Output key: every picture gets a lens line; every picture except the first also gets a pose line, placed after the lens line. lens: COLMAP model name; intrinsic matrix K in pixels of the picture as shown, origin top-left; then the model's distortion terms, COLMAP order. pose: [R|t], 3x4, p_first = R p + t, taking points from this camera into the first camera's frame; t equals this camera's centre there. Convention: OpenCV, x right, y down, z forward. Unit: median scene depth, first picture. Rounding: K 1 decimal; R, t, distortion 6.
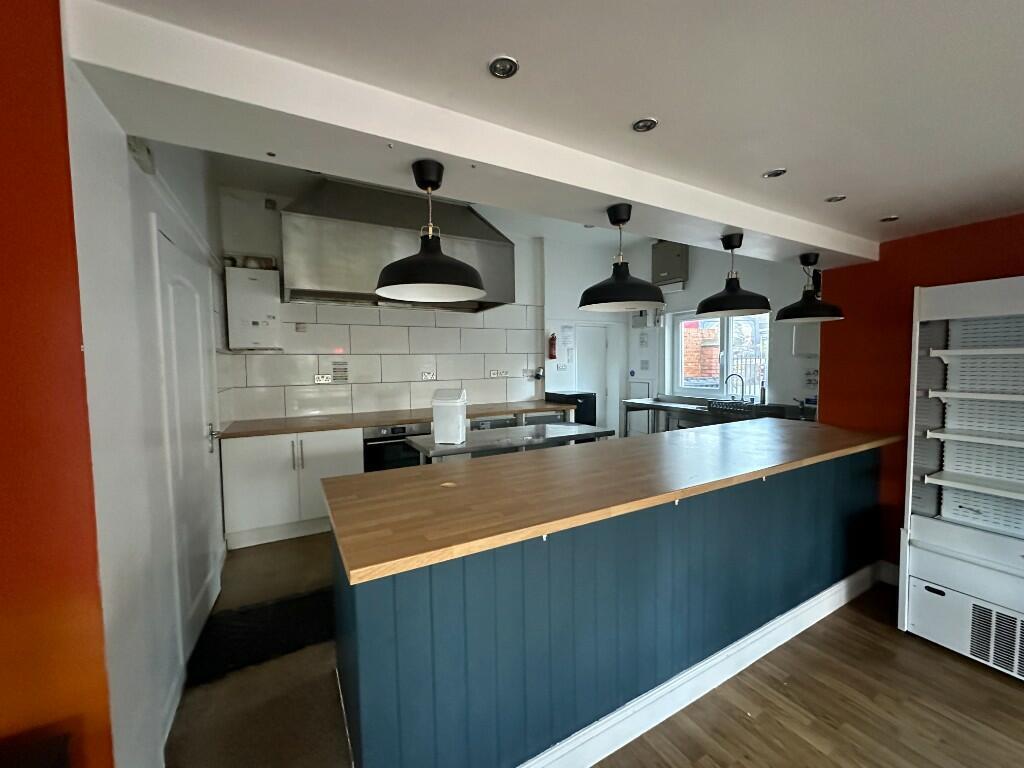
lens RADIAL K [[407.3, 0, 512.0], [0, 407.3, 384.0], [0, 0, 1]] dist [0.000241, -0.000006]
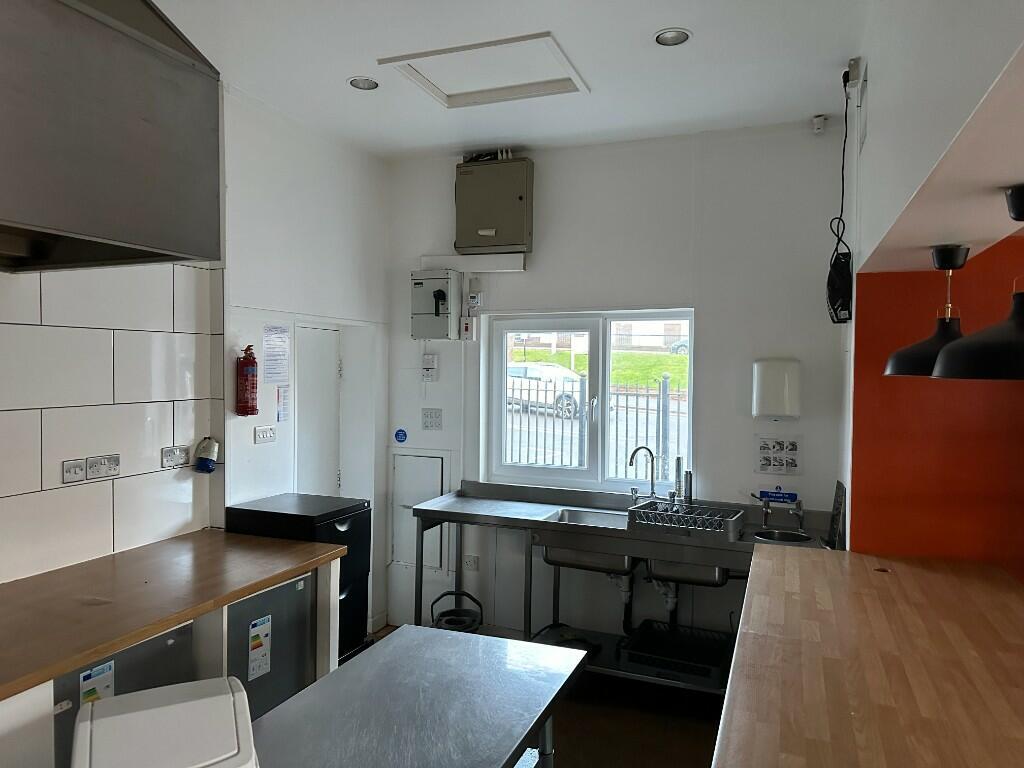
lens RADIAL K [[703.8, 0, 515.2], [0, 703.8, 370.7], [0, 0, 1]] dist [0.002774, -0.000608]
pose [[0.770678, 0.016827, 0.637002, -0.121170], [0.015104, 0.998888, -0.044660, -0.069206], [-0.637046, 0.044040, 0.769567, 0.345242]]
